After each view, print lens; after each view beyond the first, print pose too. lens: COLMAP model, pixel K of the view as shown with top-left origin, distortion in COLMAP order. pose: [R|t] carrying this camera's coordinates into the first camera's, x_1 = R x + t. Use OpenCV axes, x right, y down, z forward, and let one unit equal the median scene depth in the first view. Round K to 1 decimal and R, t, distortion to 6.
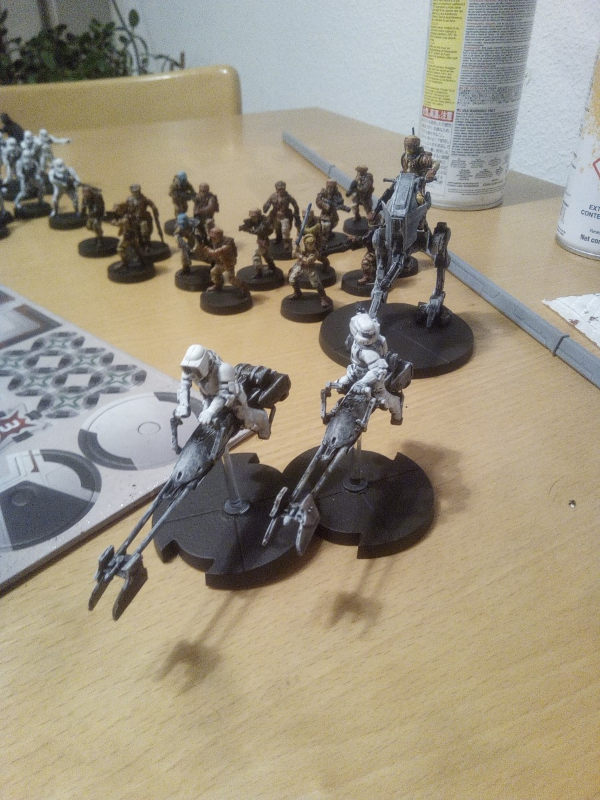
lens RADIAL K [[634.7, 0, 297.8], [0, 634.7, 402.1], [0, 0, 1]] dist [0.012319, -0.020628]
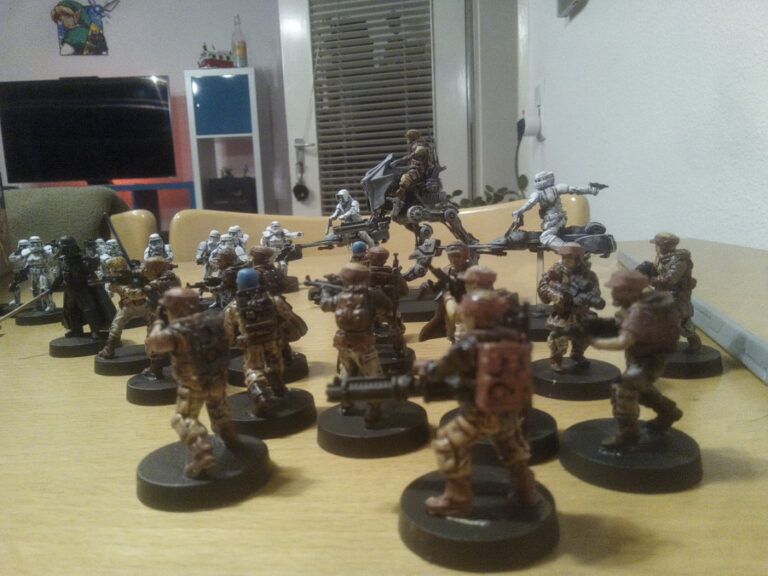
lens RADIAL K [[609.4, 0, 386.2], [0, 609.4, 285.1], [0, 0, 1]] dist [0.012319, -0.020628]
pose [[0.868272, 0.034759, -0.494870, 0.160092], [-0.240075, 0.902393, -0.357841, -0.132583], [0.434129, 0.429509, 0.791867, 0.609540]]
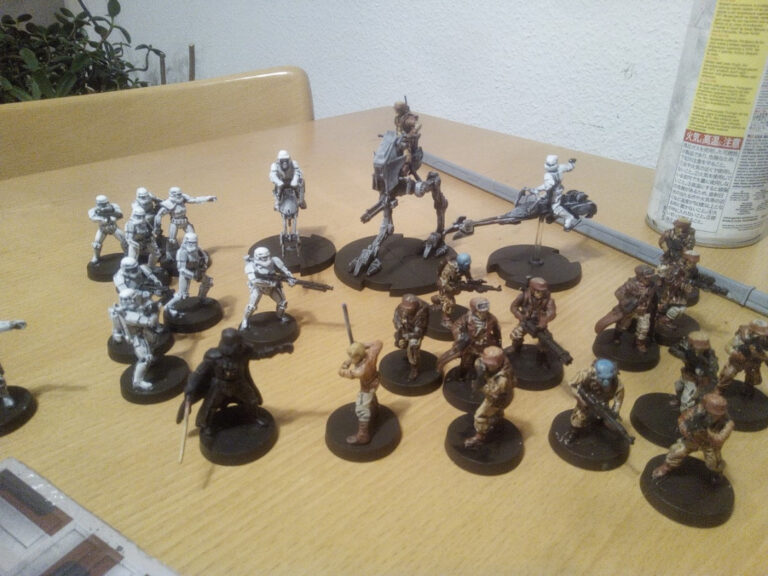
lens RADIAL K [[609.4, 0, 384.9], [0, 609.4, 291.3], [0, 0, 1]] dist [0.012319, -0.020628]
pose [[0.965566, -0.117733, 0.231995, -0.453299], [0.138638, 0.987430, -0.075910, -0.307229], [-0.220141, 0.105459, 0.969751, 0.421682]]
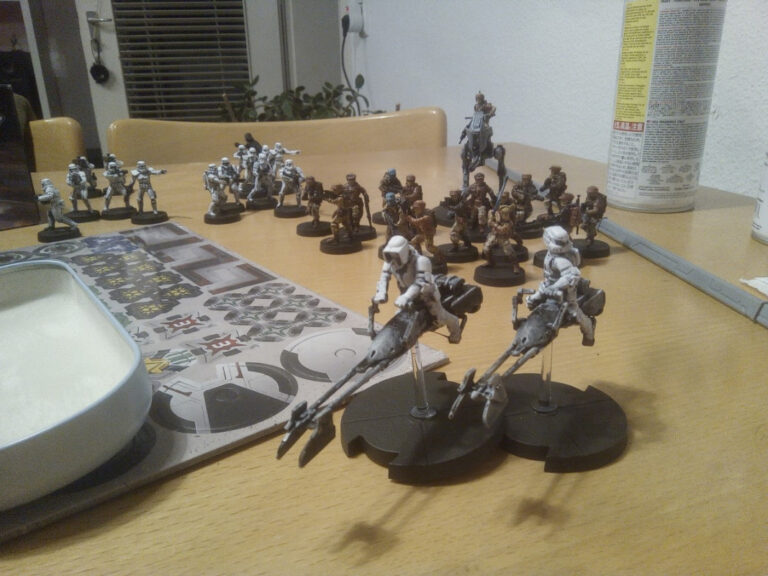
lens RADIAL K [[609.4, 0, 390.4], [0, 609.4, 294.8], [0, 0, 1]] dist [0.012319, -0.020628]
pose [[0.985956, 0.045580, -0.160663, -0.000239], [-0.080807, 0.972123, -0.220107, 0.104172], [0.146152, 0.229998, 0.962154, 0.004836]]
